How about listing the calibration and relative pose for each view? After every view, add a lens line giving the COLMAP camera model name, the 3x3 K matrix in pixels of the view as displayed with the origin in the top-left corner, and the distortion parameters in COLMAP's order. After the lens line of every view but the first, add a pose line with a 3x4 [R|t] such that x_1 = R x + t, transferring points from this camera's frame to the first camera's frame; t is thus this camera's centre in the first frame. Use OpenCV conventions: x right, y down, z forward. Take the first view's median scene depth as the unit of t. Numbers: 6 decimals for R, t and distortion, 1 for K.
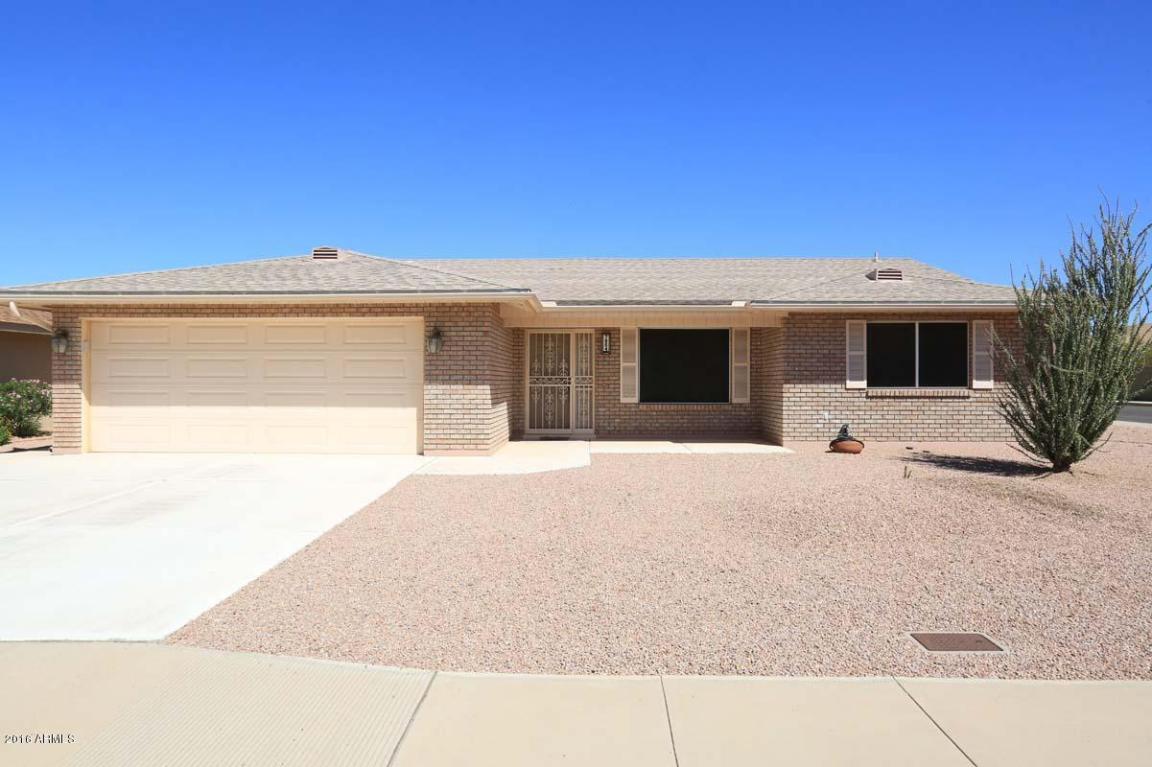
lens RADIAL K [[732.1, 0, 577.3], [0, 732.1, 381.1], [0, 0, 1]] dist [-0.001885, -0.000333]
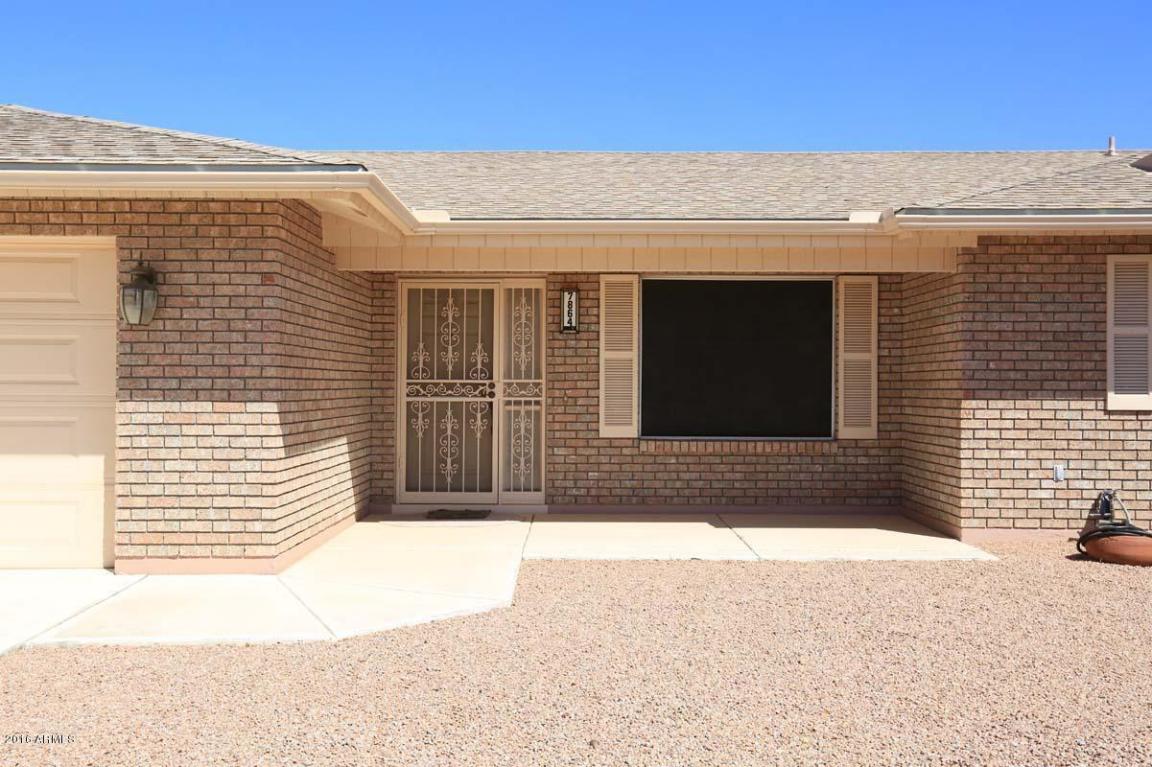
lens RADIAL K [[1158.2, 0, 575.6], [0, 1158.2, 384.5], [0, 0, 1]] dist [0.057807, 0.000000]
pose [[0.999815, 0.003088, 0.018971, 0.033202], [-0.003090, 0.999995, 0.000075, -0.004685], [-0.018971, -0.000134, 0.999820, 0.297989]]
